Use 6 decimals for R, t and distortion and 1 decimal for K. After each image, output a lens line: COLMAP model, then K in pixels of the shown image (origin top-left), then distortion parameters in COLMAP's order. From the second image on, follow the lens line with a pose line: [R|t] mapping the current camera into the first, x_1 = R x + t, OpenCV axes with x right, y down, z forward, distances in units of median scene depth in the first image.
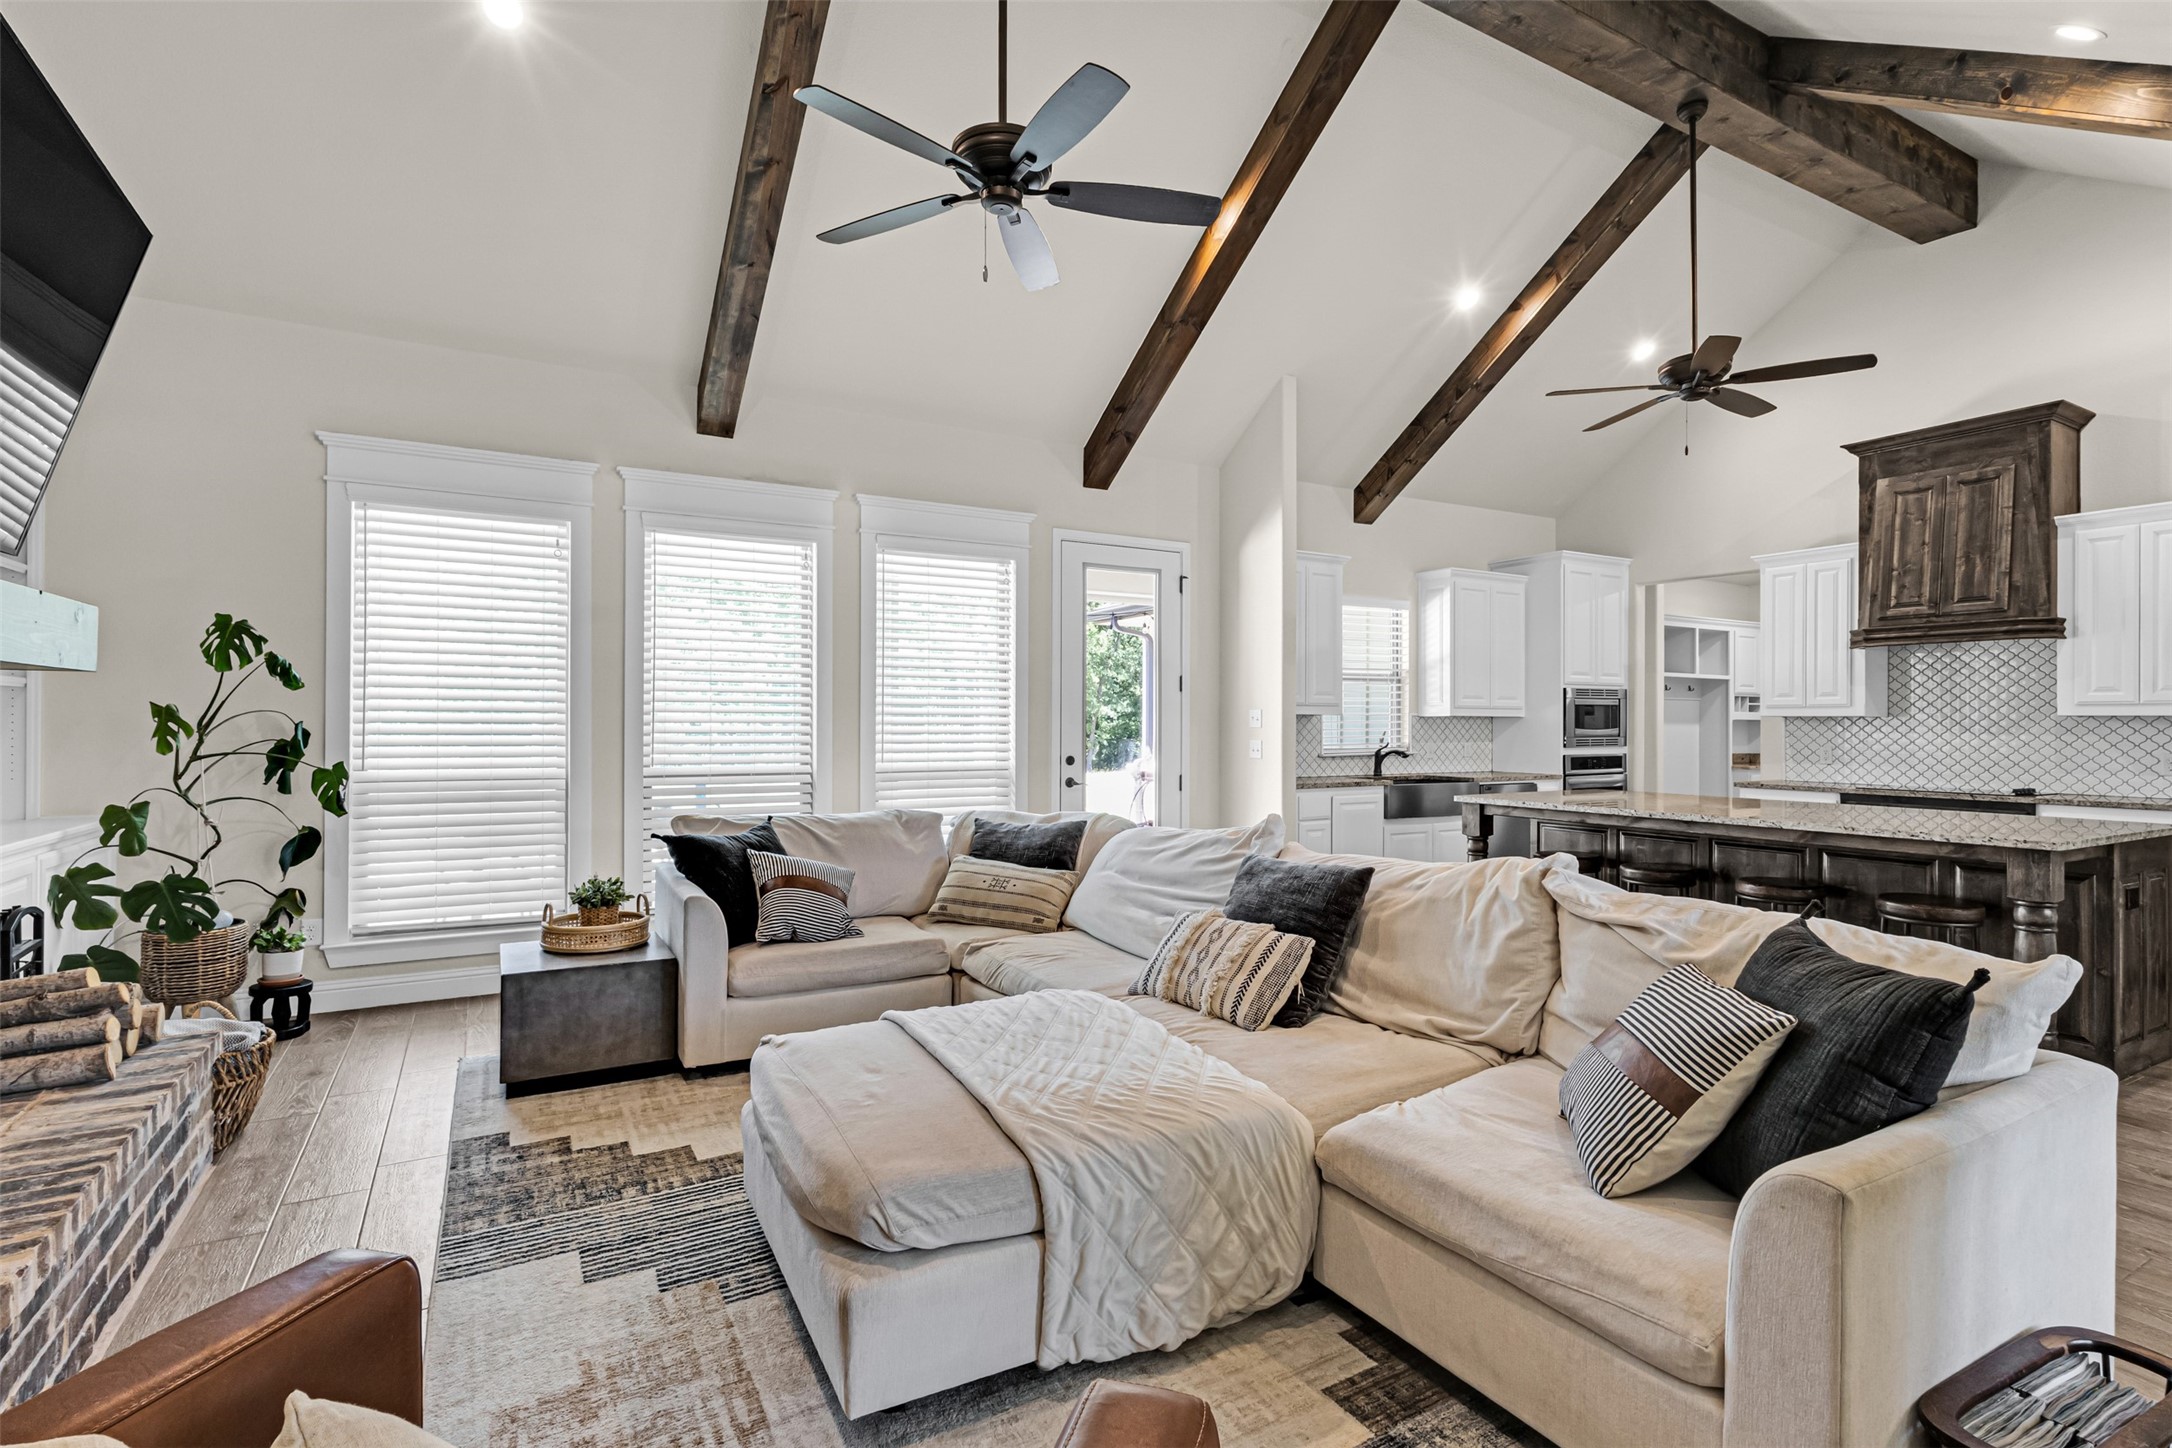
lens RADIAL K [[1033.1, 0, 1074.4], [0, 1033.1, 718.2], [0, 0, 1]] dist [0.003731, 0.003023]
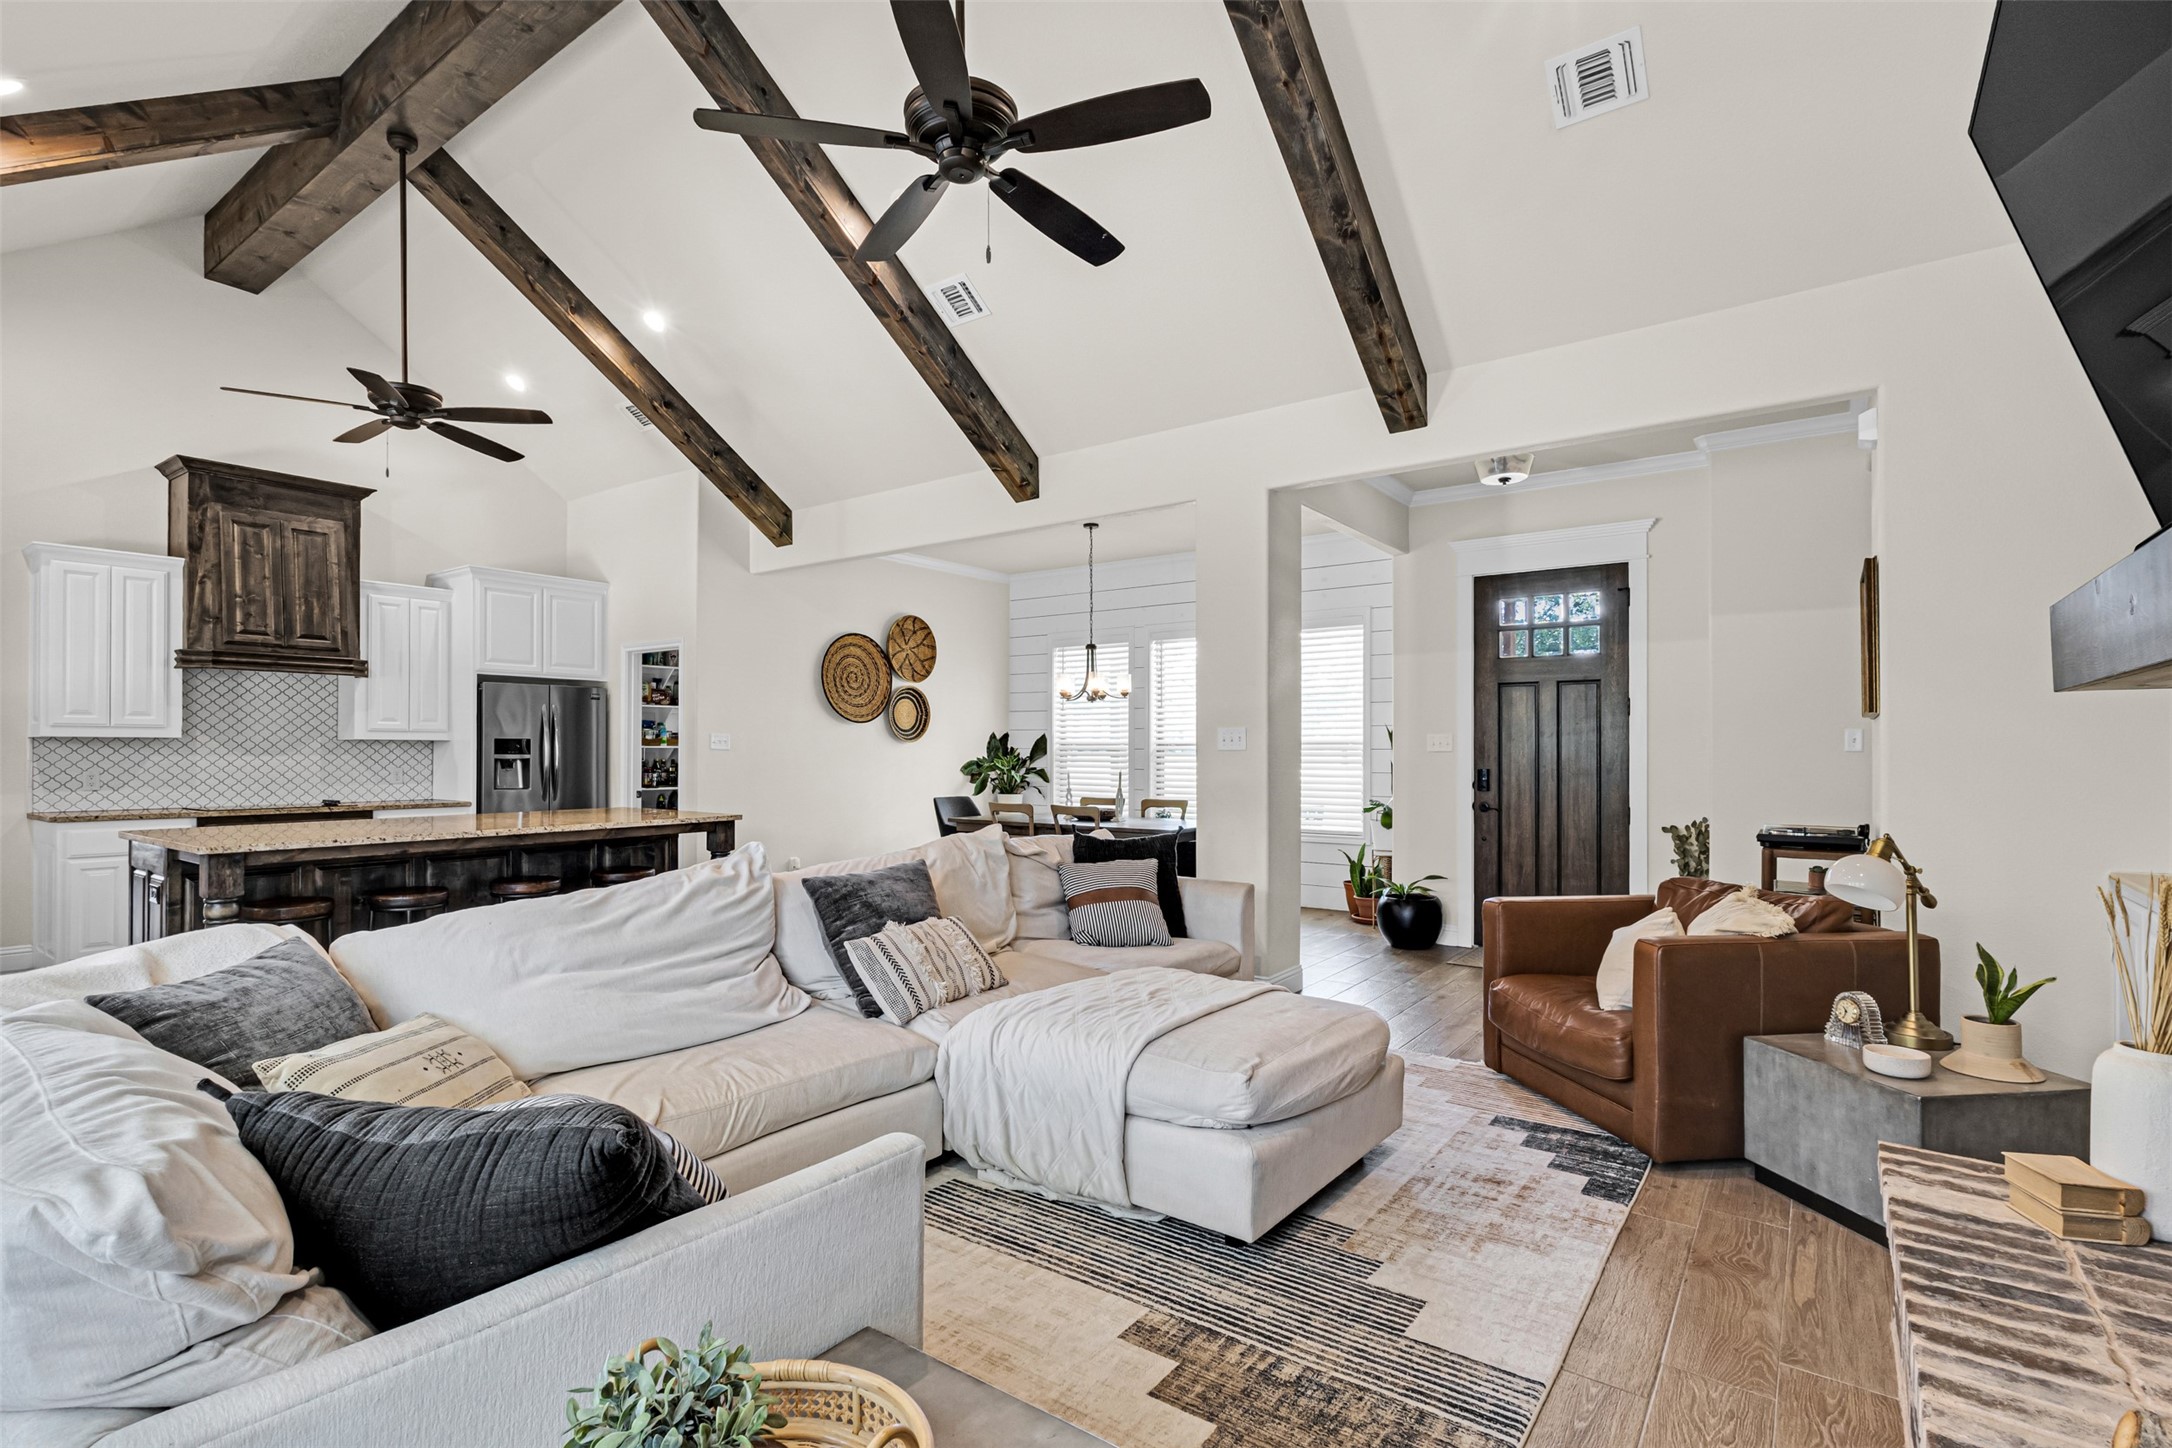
lens RADIAL K [[1007.9, 0, 1075.7], [0, 1007.9, 741.4], [0, 0, 1]] dist [0.004300, -0.000423]
pose [[-0.401890, 0.002232, 0.915685, -0.464370], [-0.008280, 0.999947, -0.006072, 0.000190], [-0.915651, -0.010022, -0.401850, 0.641575]]
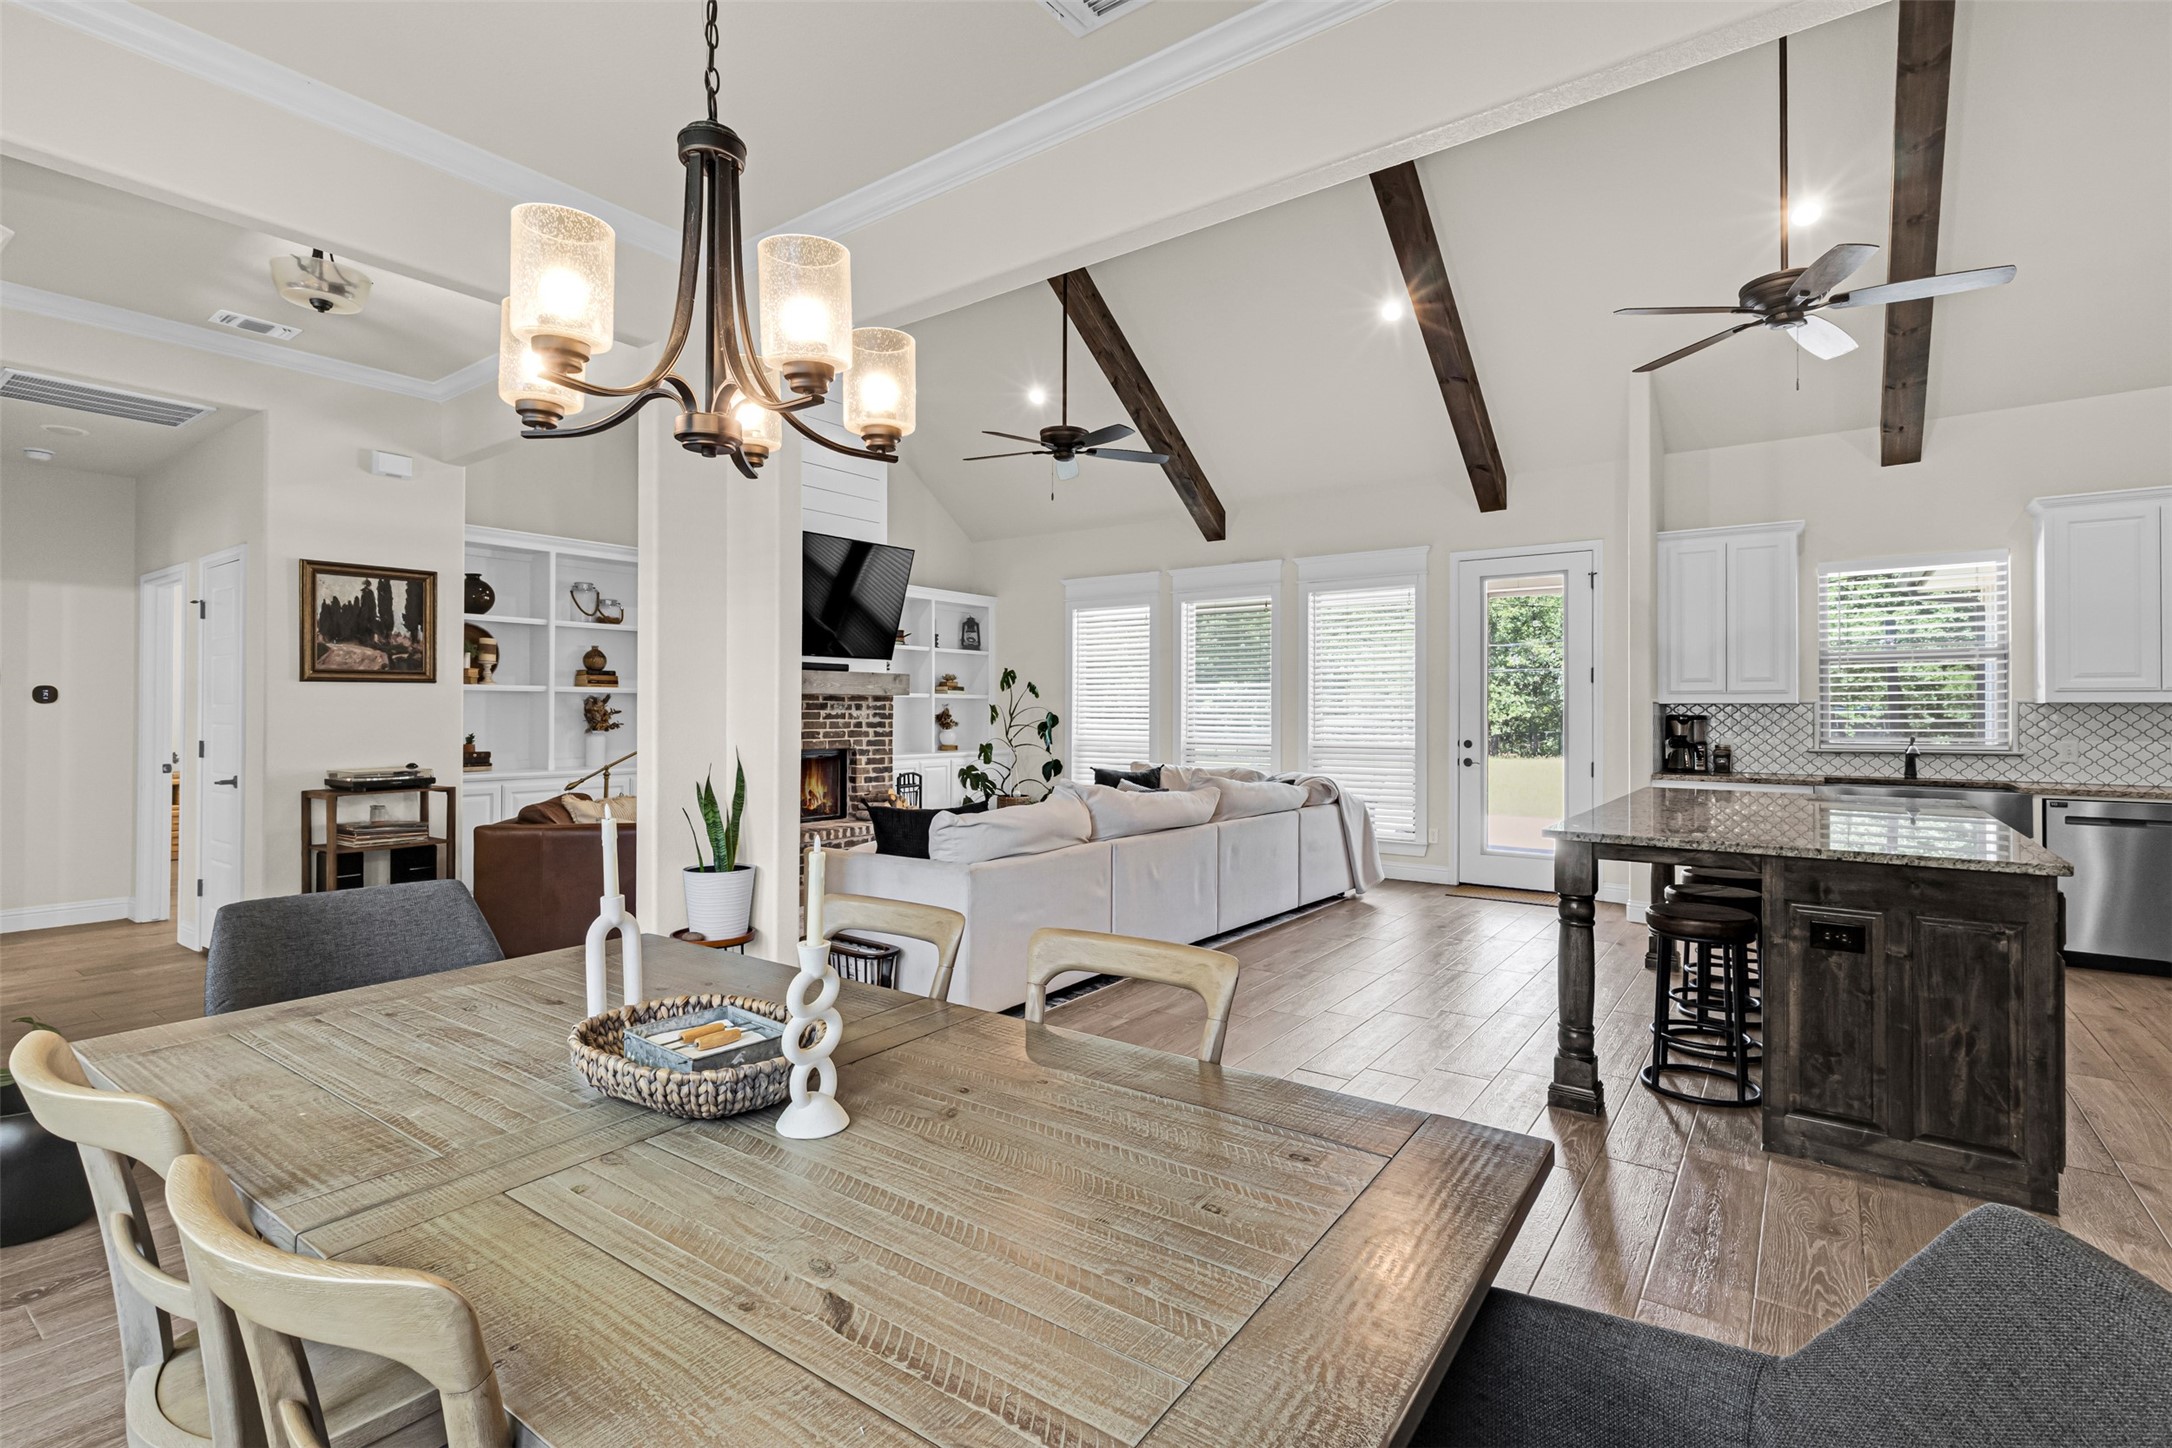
lens RADIAL K [[1011.0, 0, 1080.8], [0, 1011.0, 695.9], [0, 0, 1]] dist [0.011689, 0.000292]
pose [[0.409718, -0.015939, -0.912073, 0.905788], [0.003215, 0.999866, -0.016029, 0.002784], [0.912206, 0.003635, 0.409715, 0.114234]]
